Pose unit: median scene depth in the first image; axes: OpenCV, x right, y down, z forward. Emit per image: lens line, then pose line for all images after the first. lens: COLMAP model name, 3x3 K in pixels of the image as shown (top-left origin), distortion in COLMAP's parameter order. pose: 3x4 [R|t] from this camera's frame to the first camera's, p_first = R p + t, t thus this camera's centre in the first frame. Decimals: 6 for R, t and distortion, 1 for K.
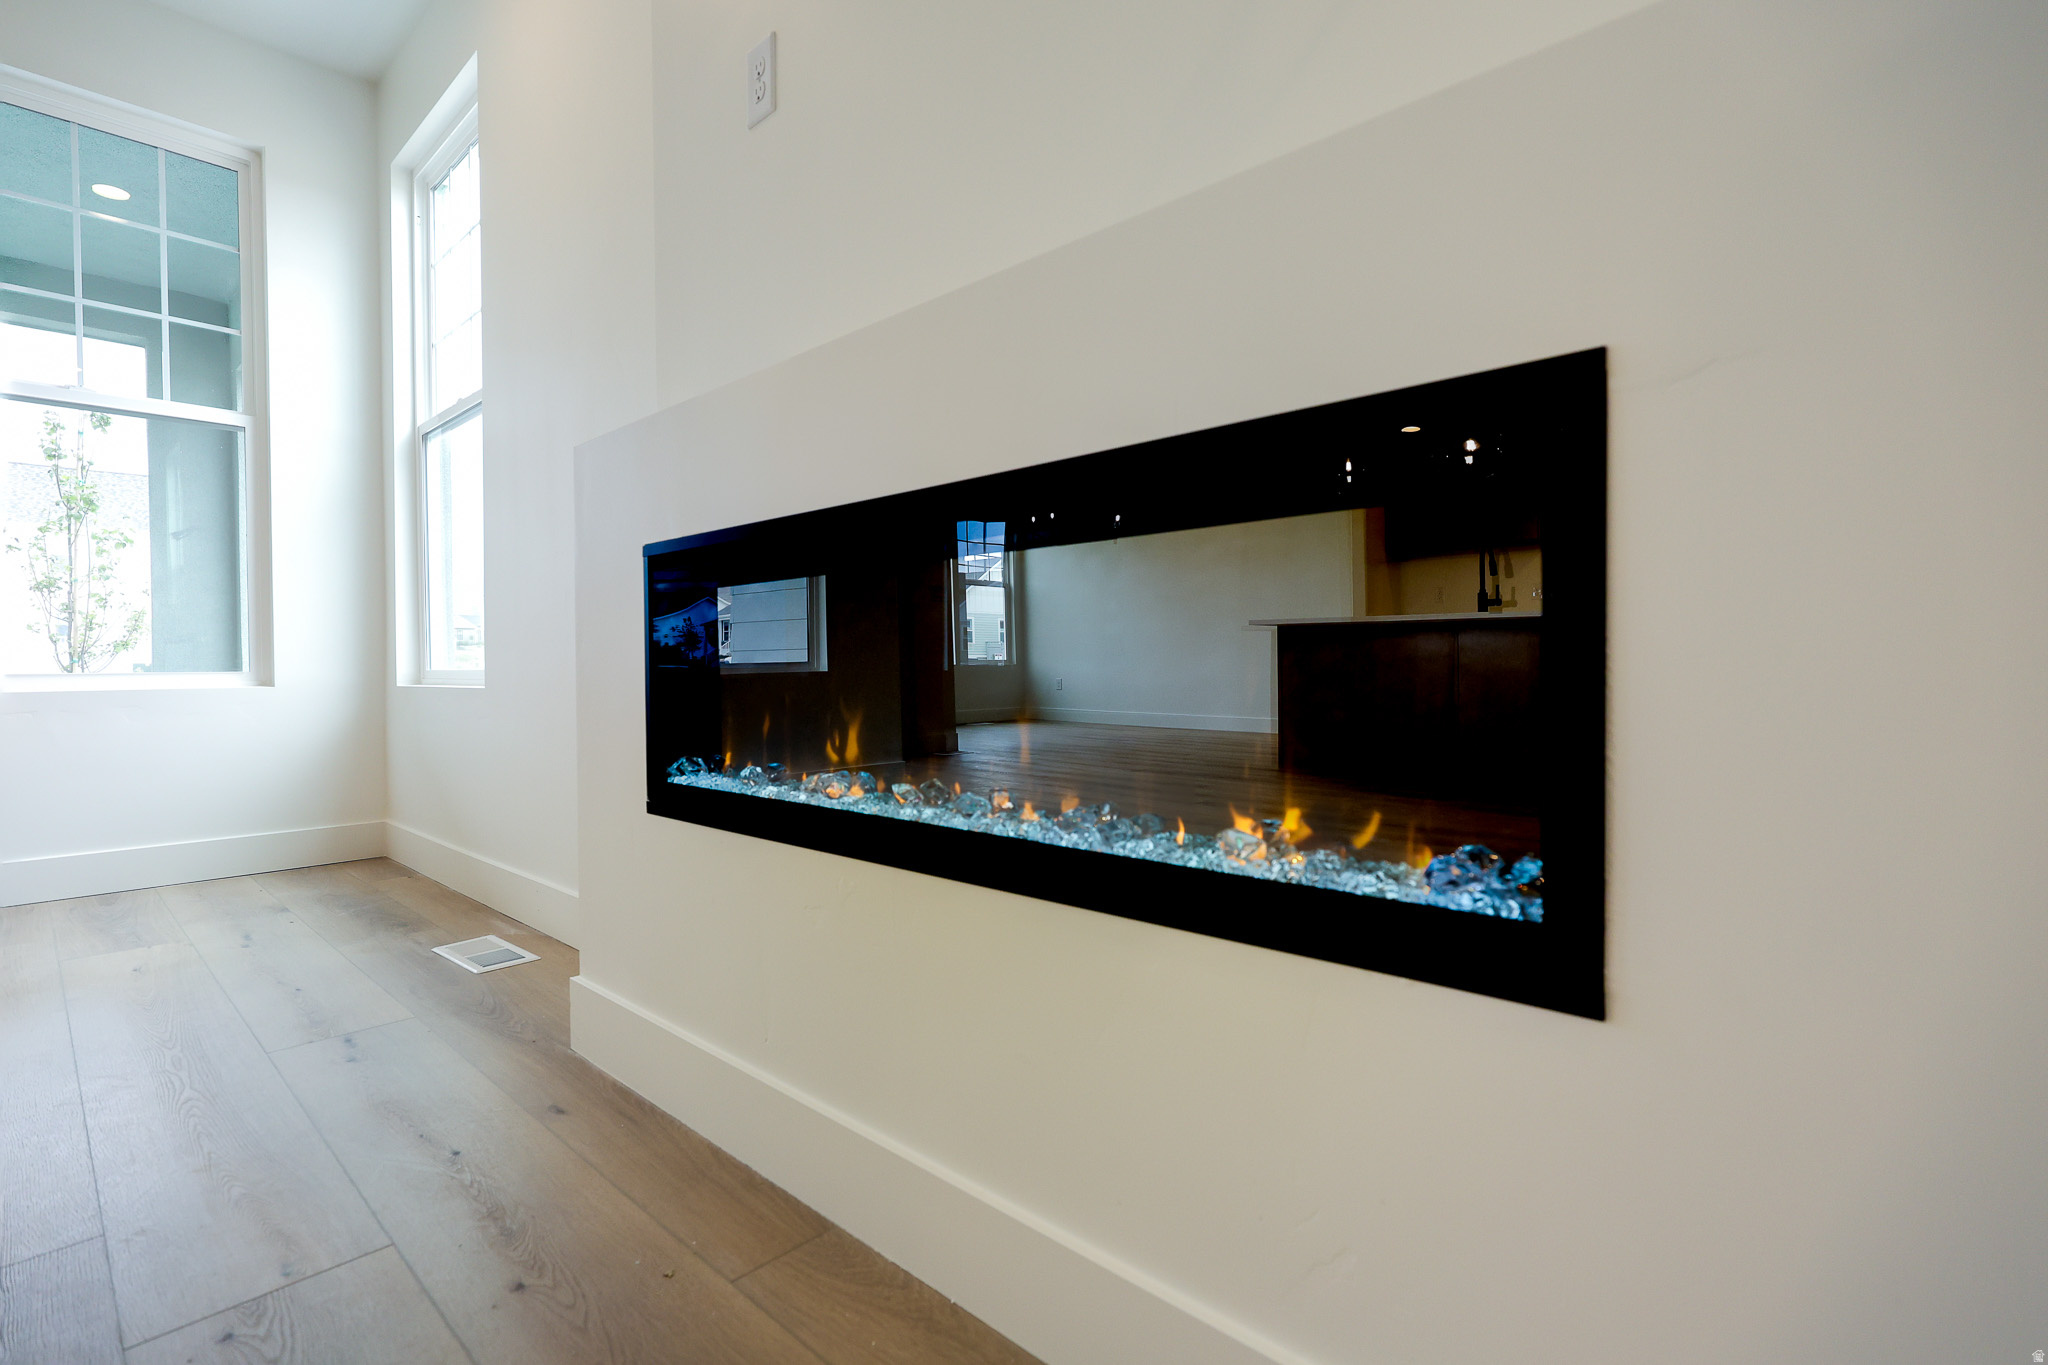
lens RADIAL K [[936.9, 0, 1018.3], [0, 936.9, 678.0], [0, 0, 1]] dist [-0.004544, 0.001460]
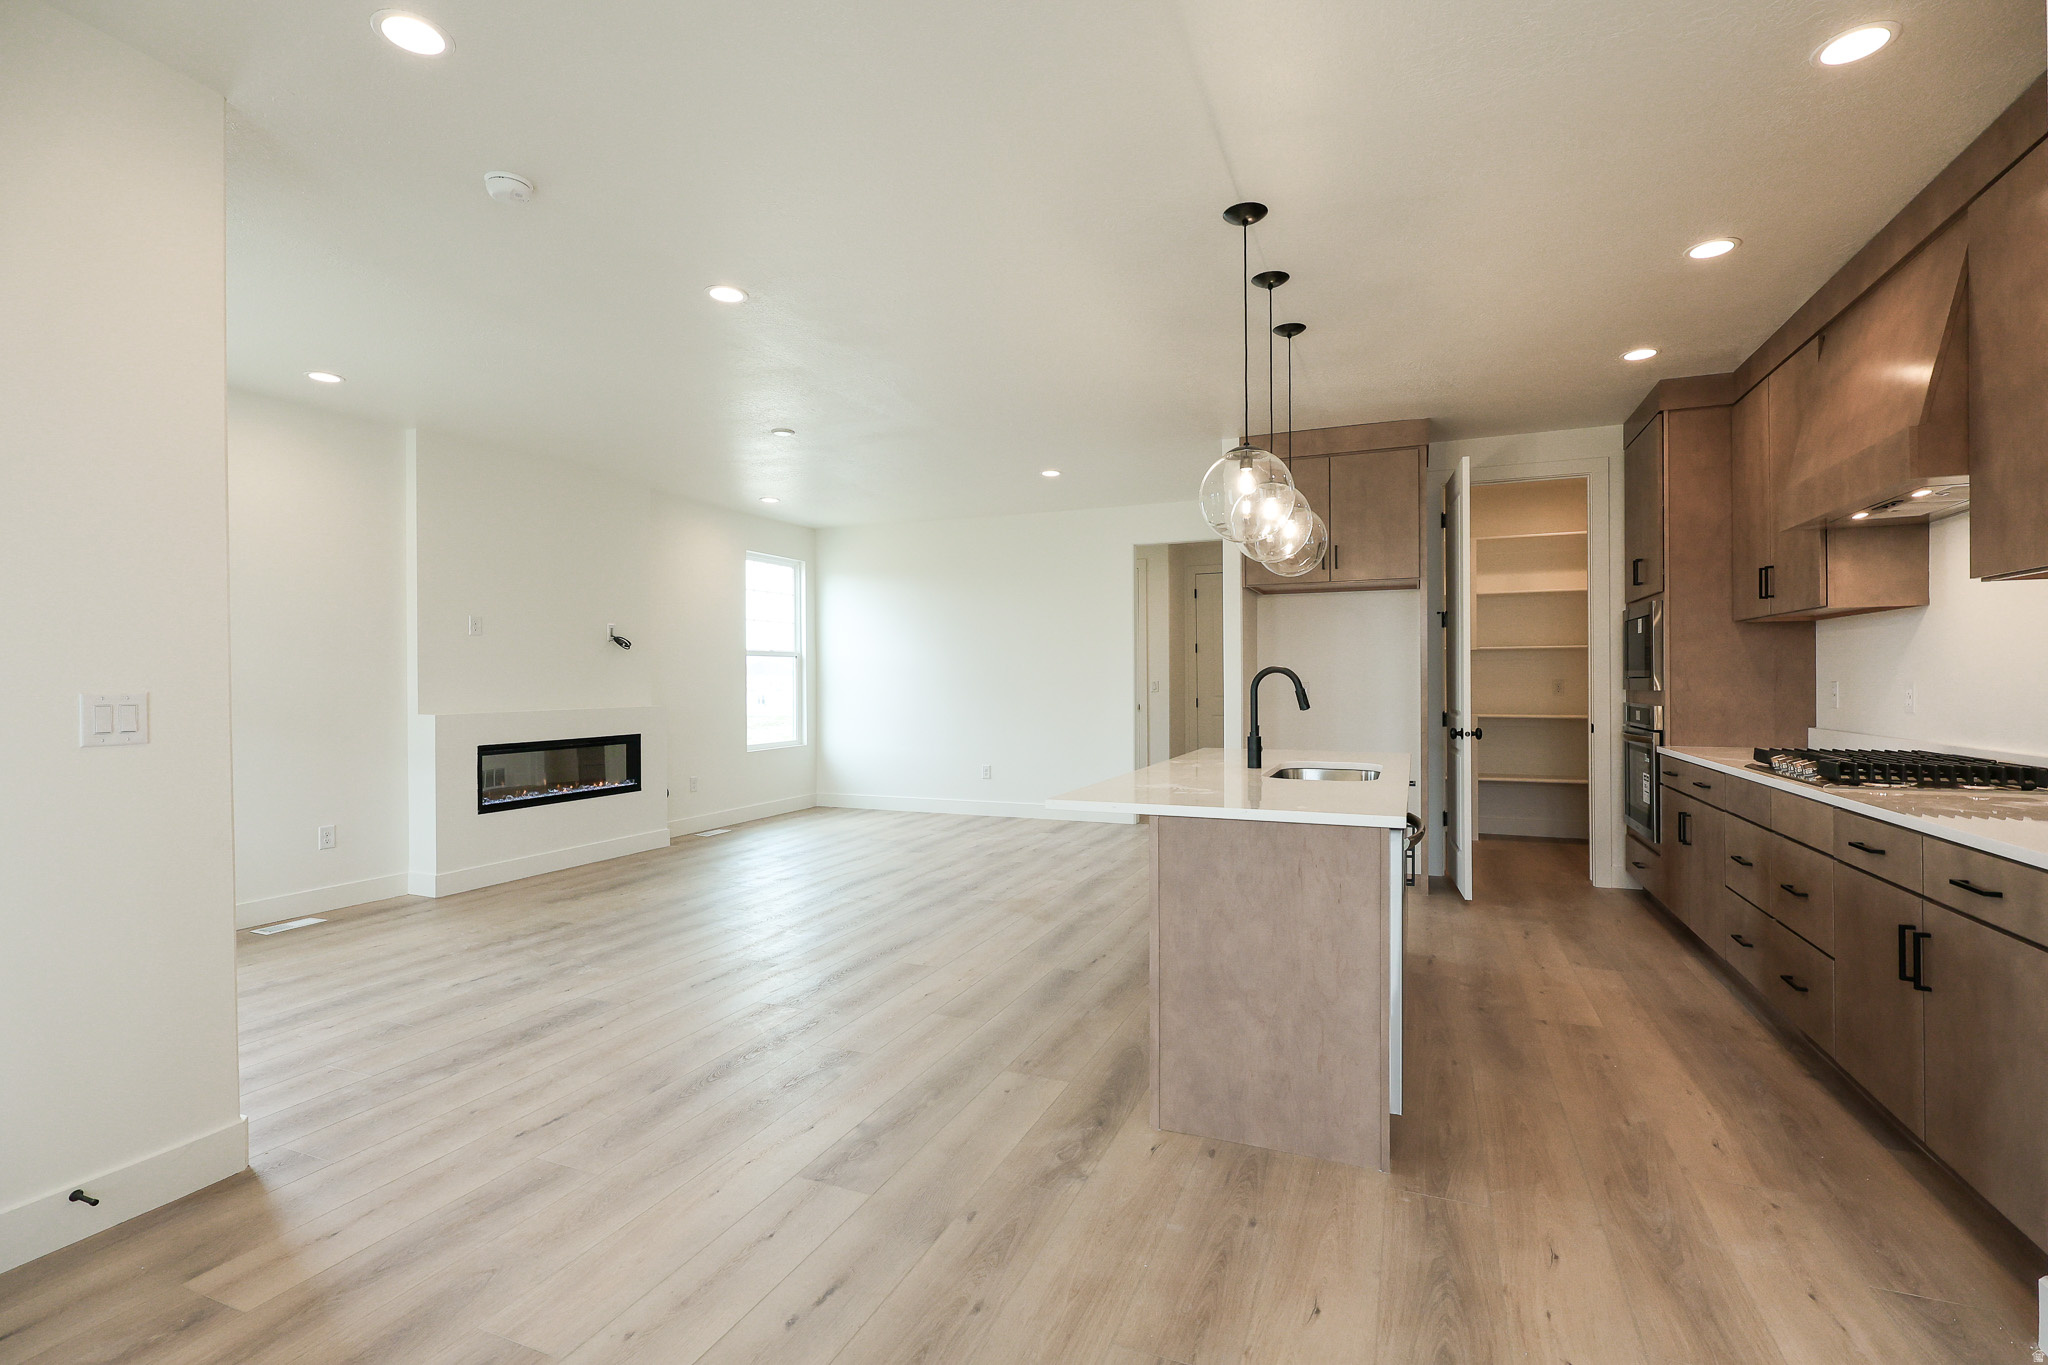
lens RADIAL K [[936.9, 0, 1020.7], [0, 936.9, 681.3], [0, 0, 1]] dist [-0.004544, 0.001460]
pose [[-0.330681, 0.002942, 0.943738, -4.832998], [0.017260, 0.999847, 0.002931, -0.382162], [-0.943585, 0.017258, -0.330681, 0.150955]]
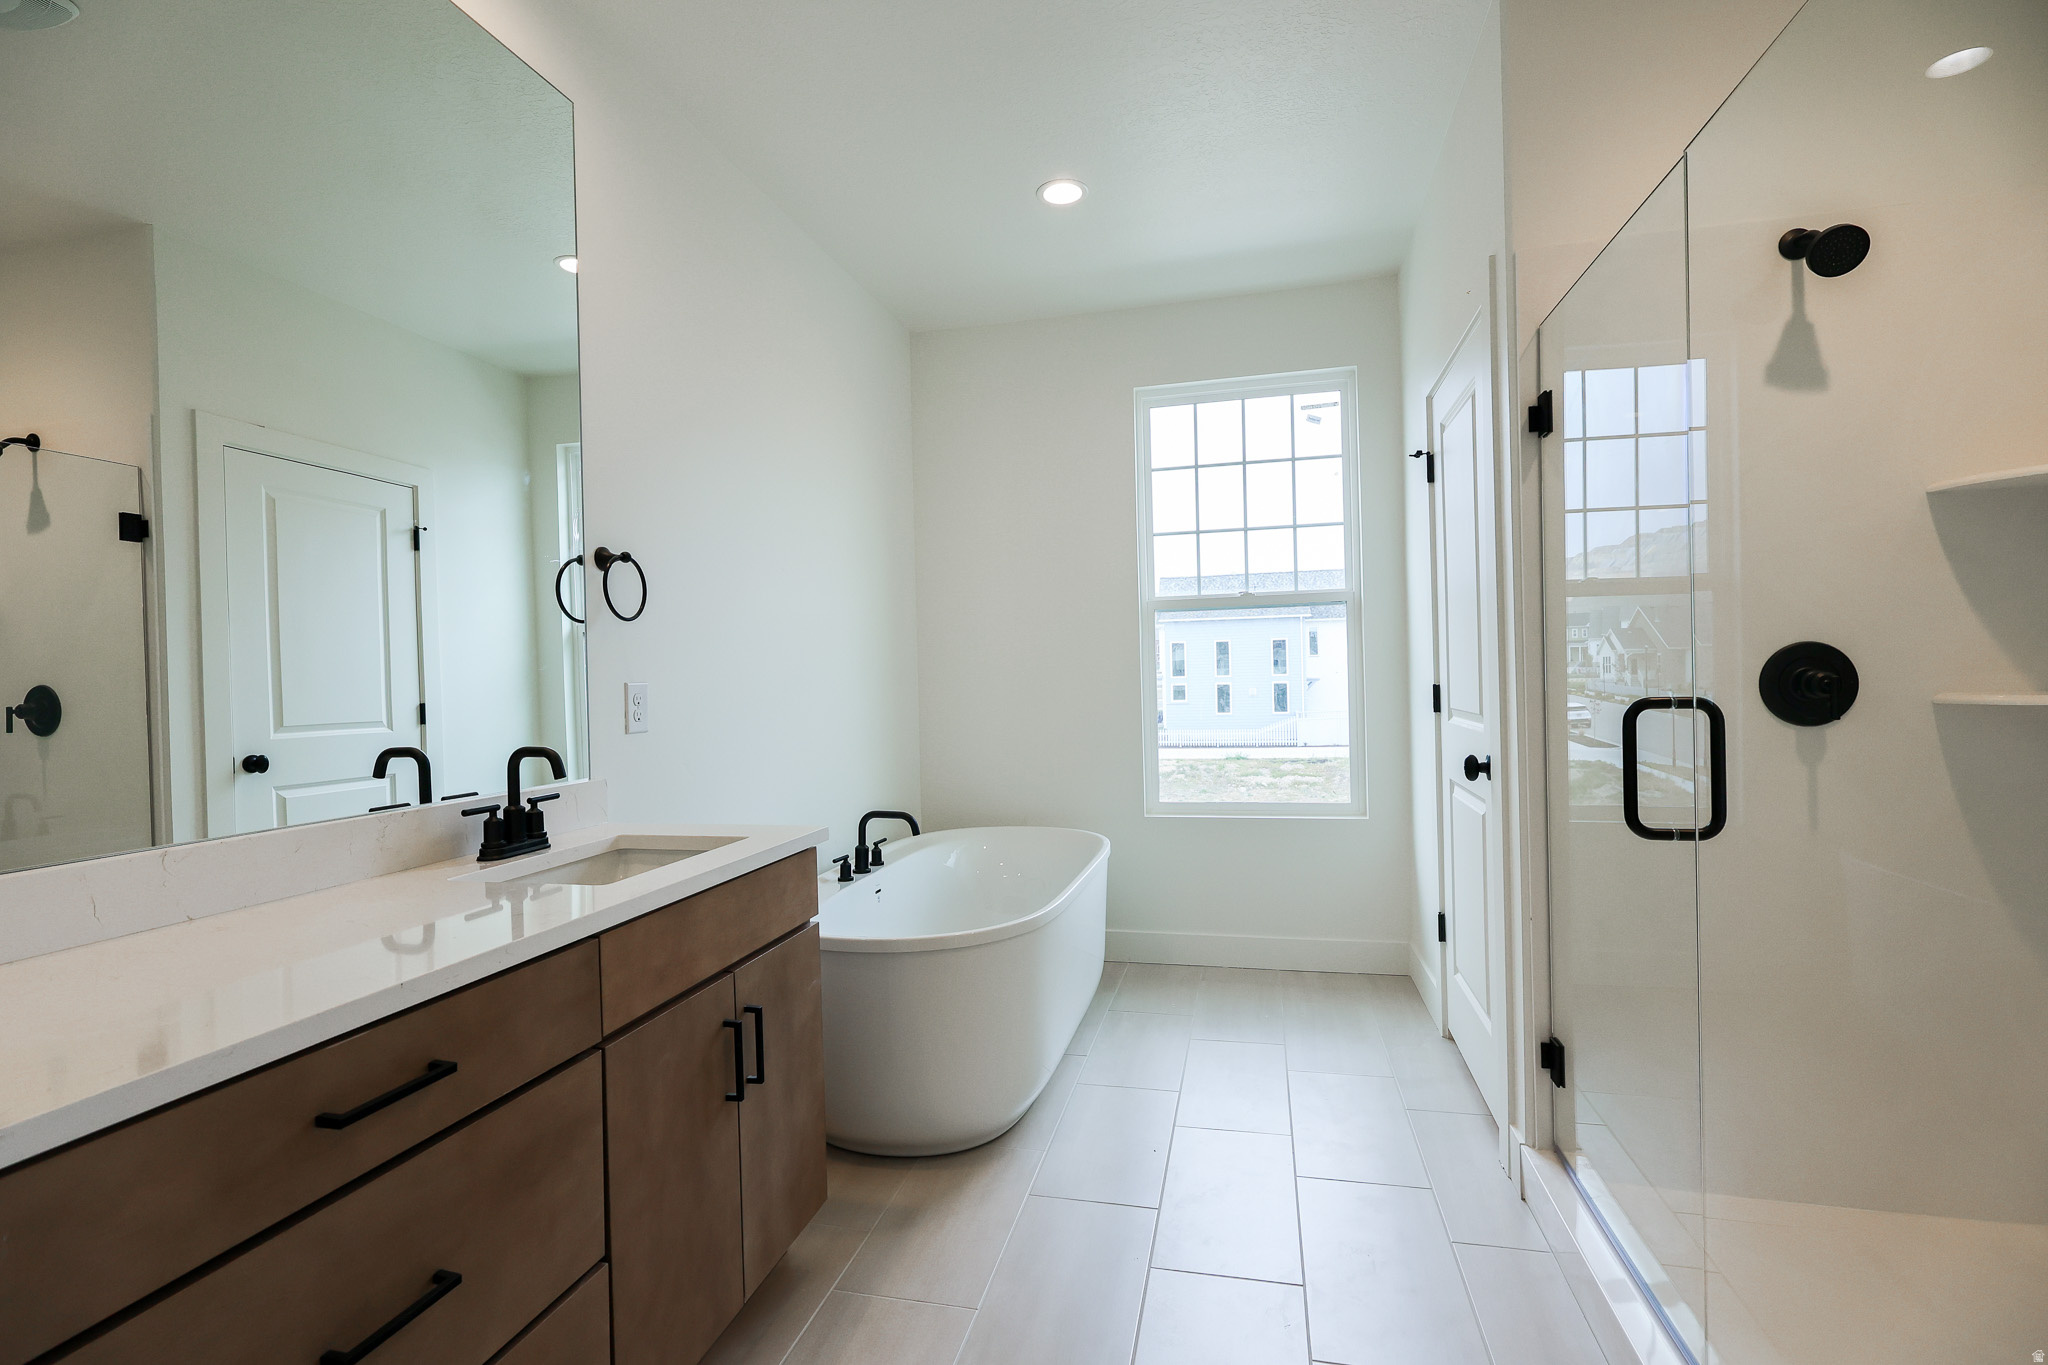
lens RADIAL K [[936.9, 0, 1024.0], [0, 936.9, 678.5], [0, 0, 1]] dist [-0.004544, 0.001460]
pose [[0.876623, -0.023021, 0.480627, -0.474953], [0.032508, 0.999406, -0.011422, -0.342330], [-0.480079, 0.025637, 0.876851, -2.351363]]
